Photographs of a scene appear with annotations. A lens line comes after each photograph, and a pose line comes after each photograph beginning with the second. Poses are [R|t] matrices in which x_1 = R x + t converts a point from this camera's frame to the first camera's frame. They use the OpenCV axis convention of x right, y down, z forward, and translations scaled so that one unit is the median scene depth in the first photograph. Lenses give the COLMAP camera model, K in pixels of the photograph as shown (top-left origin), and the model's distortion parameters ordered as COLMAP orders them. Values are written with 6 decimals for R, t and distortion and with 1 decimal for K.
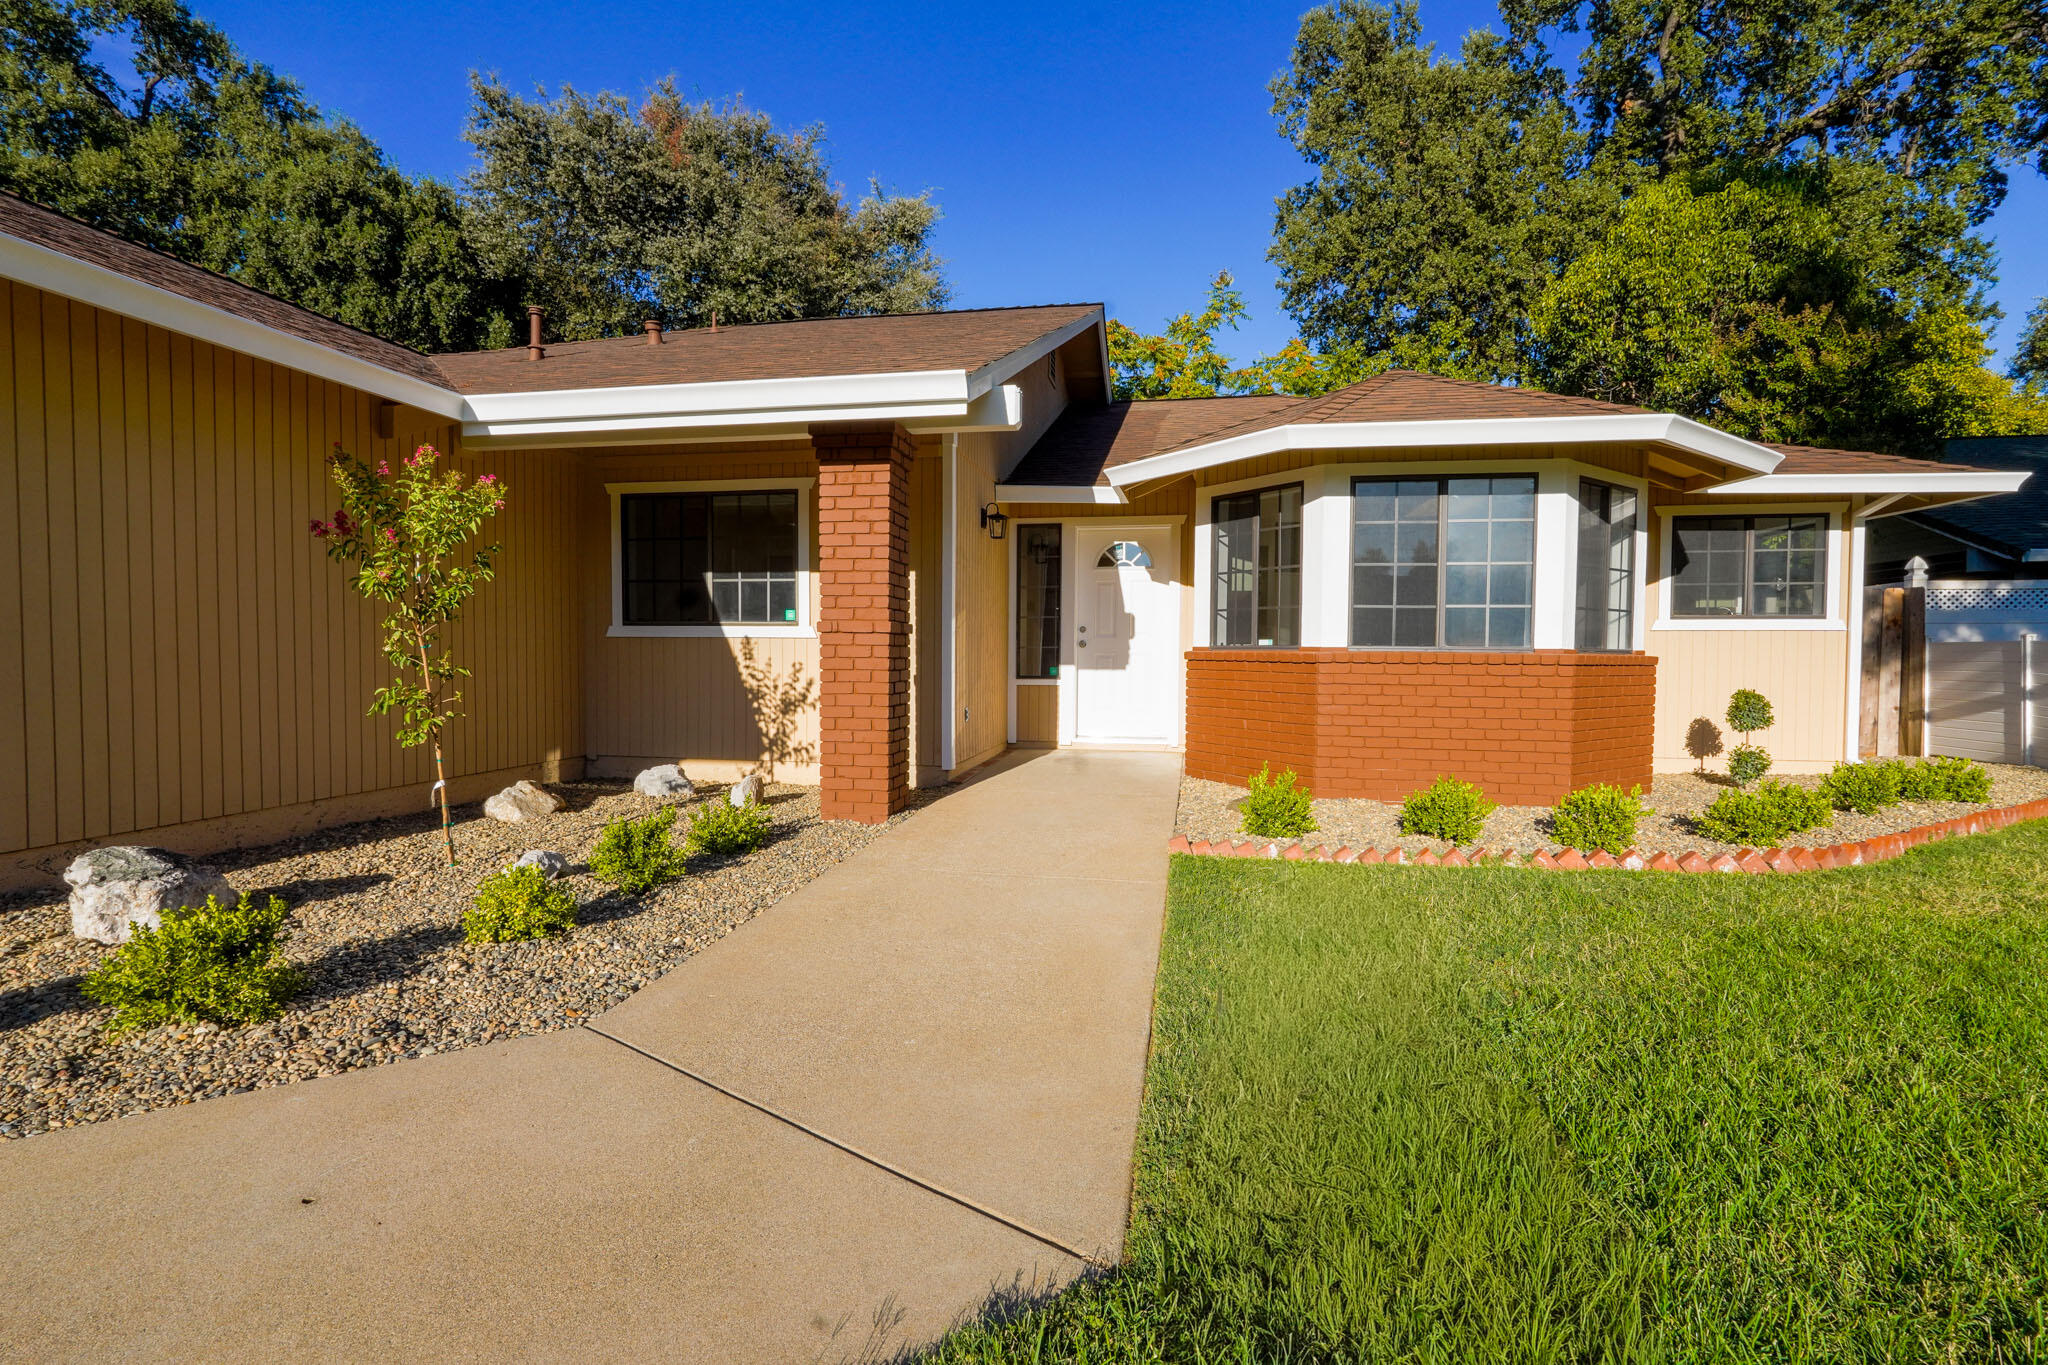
lens RADIAL K [[937.7, 0, 1024.0], [0, 937.7, 682.5], [0, 0, 1]] dist [0.000035, 0.001000]
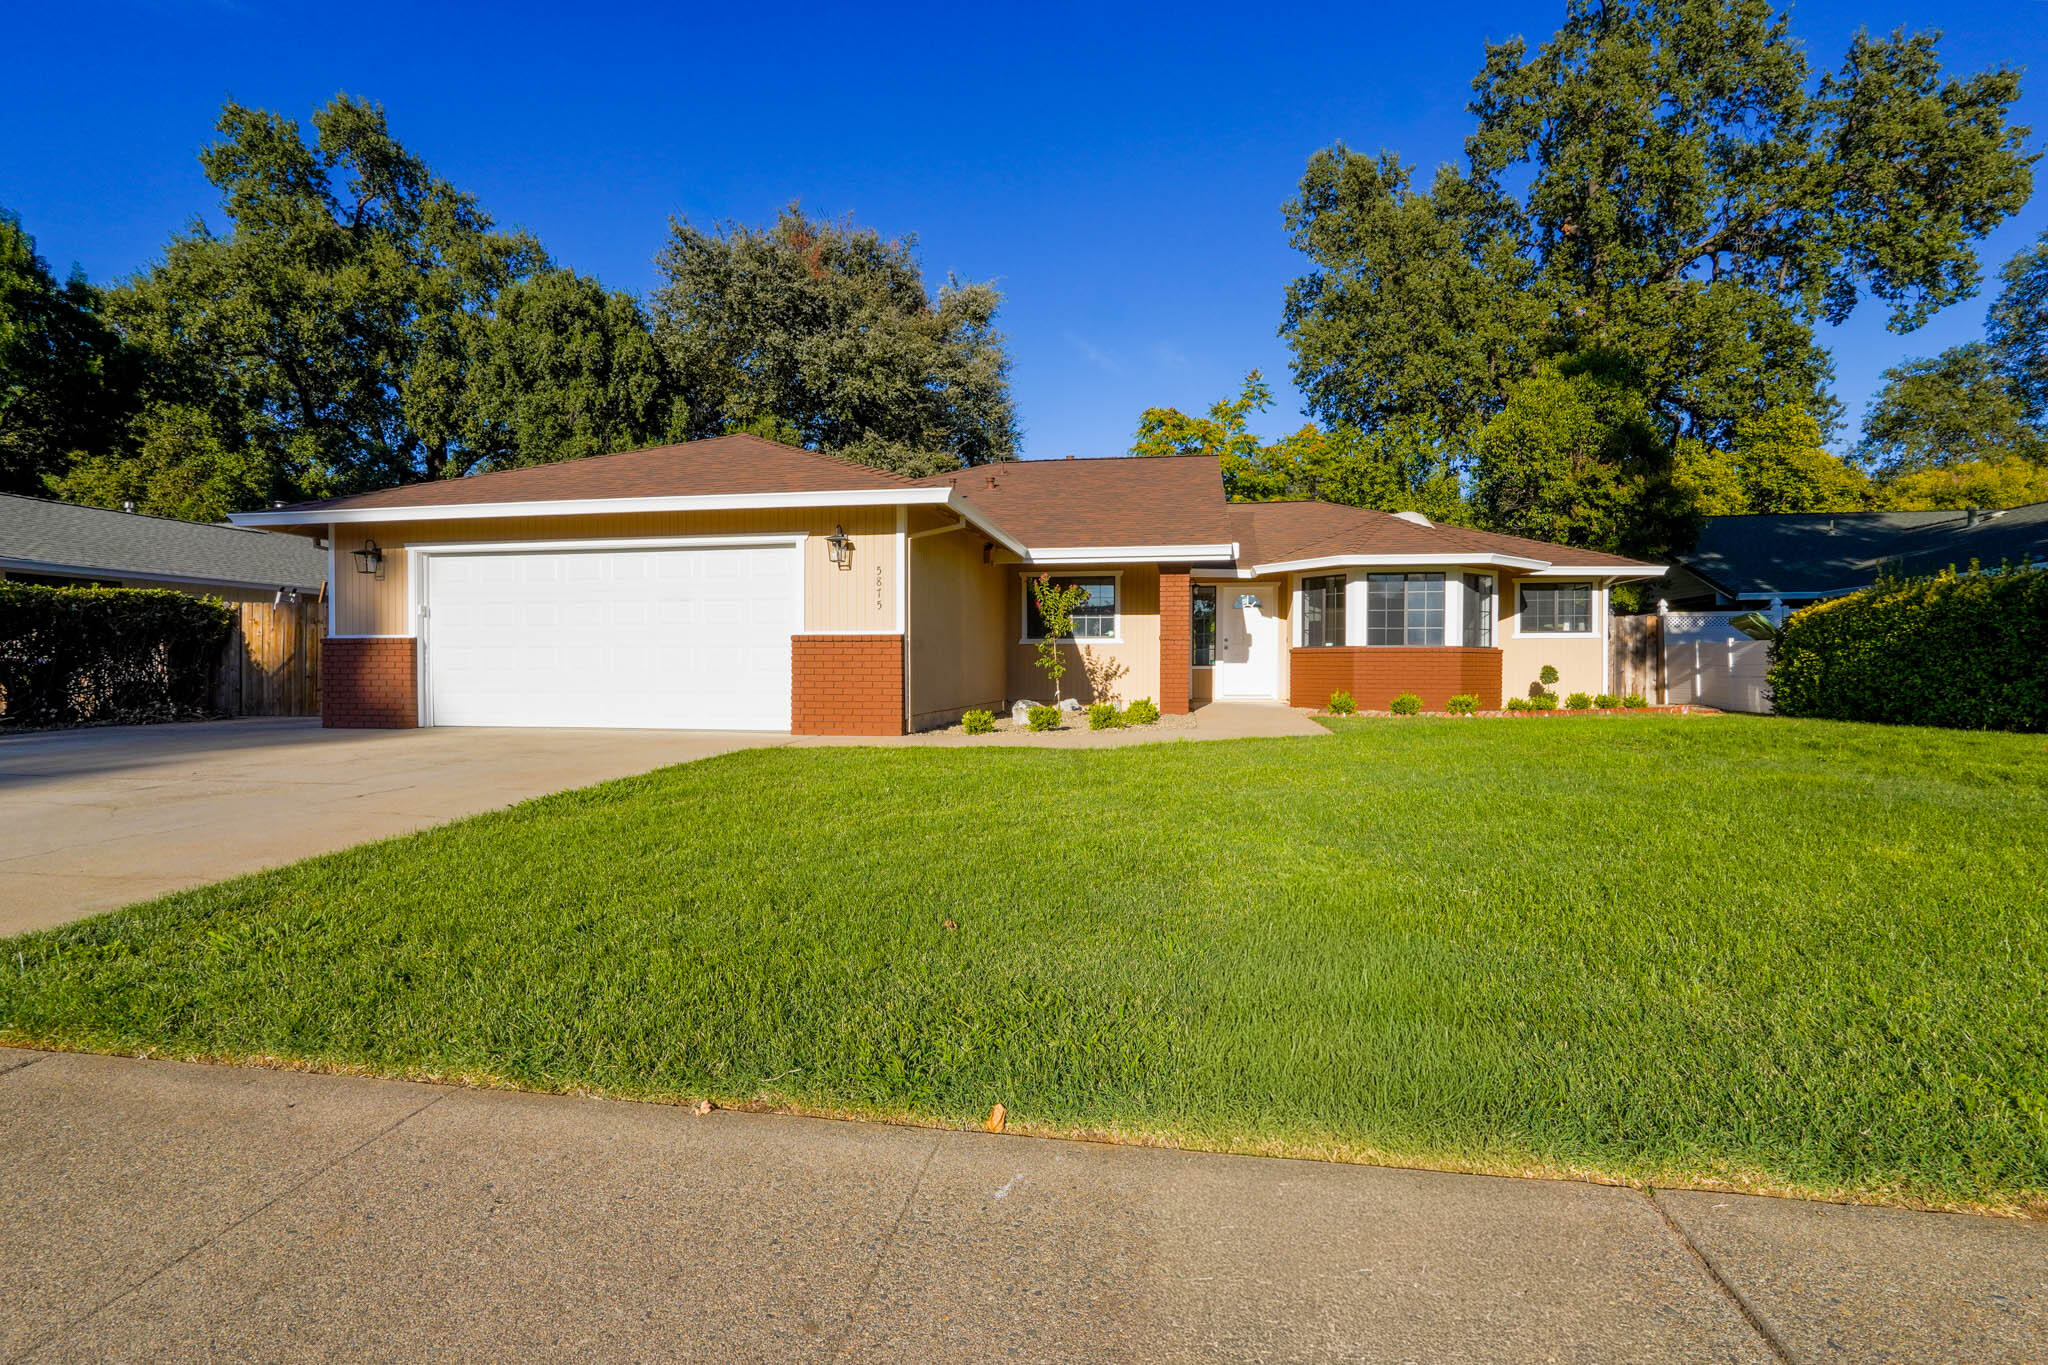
lens RADIAL K [[959.7, 0, 1007.4], [0, 959.7, 684.1], [0, 0, 1]] dist [-0.016516, 0.011128]
pose [[0.999985, -0.004699, -0.002966, -0.137786], [0.004646, 0.999838, -0.017369, 0.024113], [0.003048, 0.017355, 0.999845, -0.351653]]
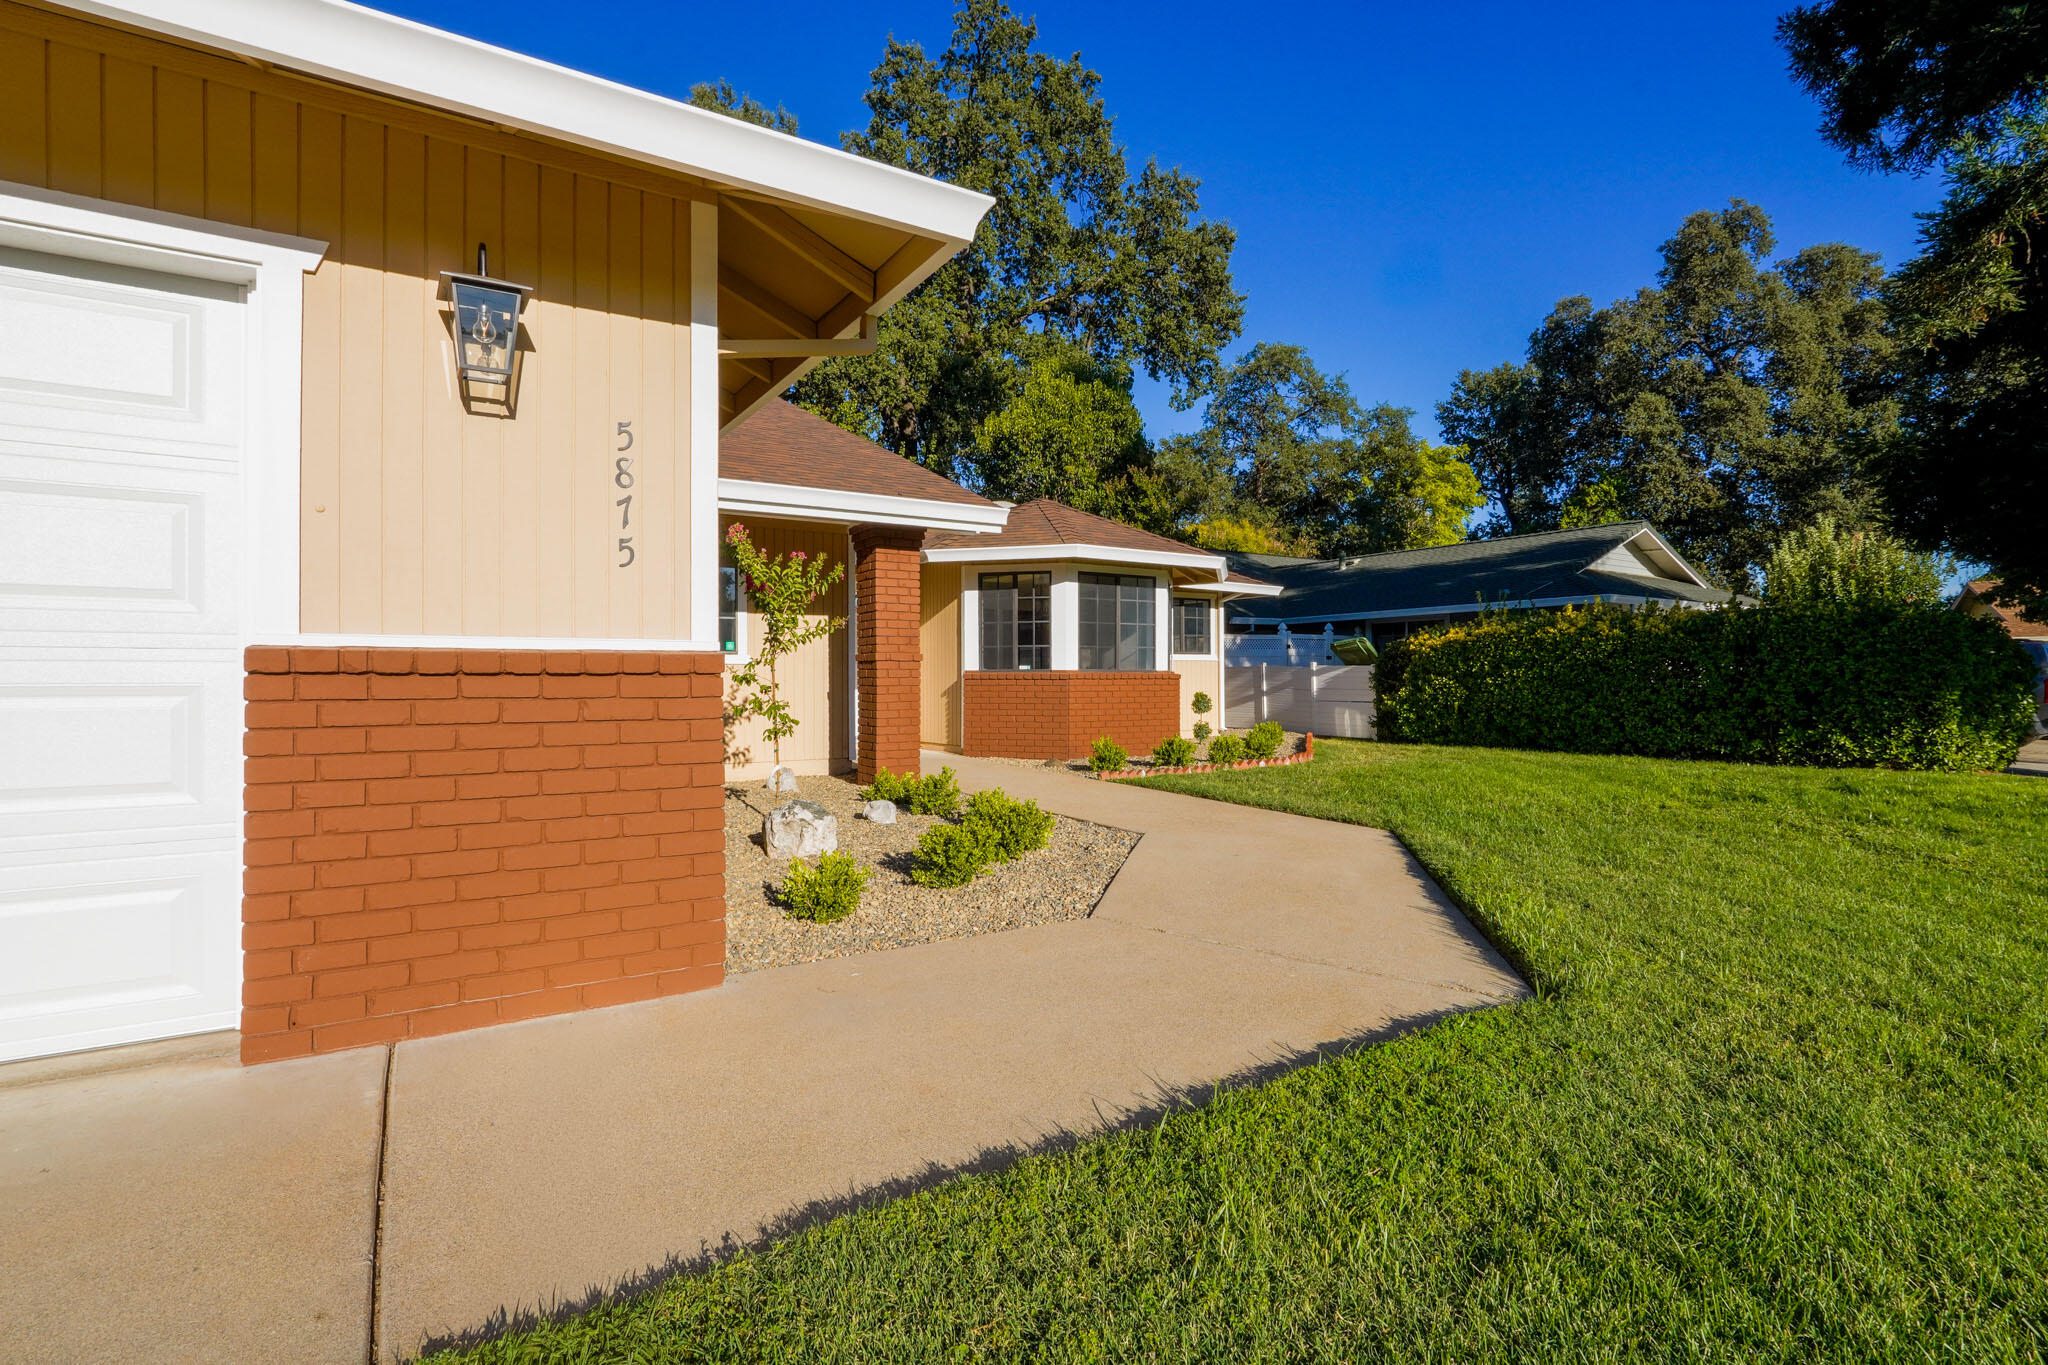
lens RADIAL K [[979.8, 0, 1002.5], [0, 979.8, 678.1], [0, 0, 1]] dist [-0.020220, 0.011406]
pose [[0.746130, -0.007875, 0.665754, -0.242417], [0.029250, 0.999352, -0.020960, 0.002620], [-0.665158, 0.035112, 0.745877, -0.061117]]
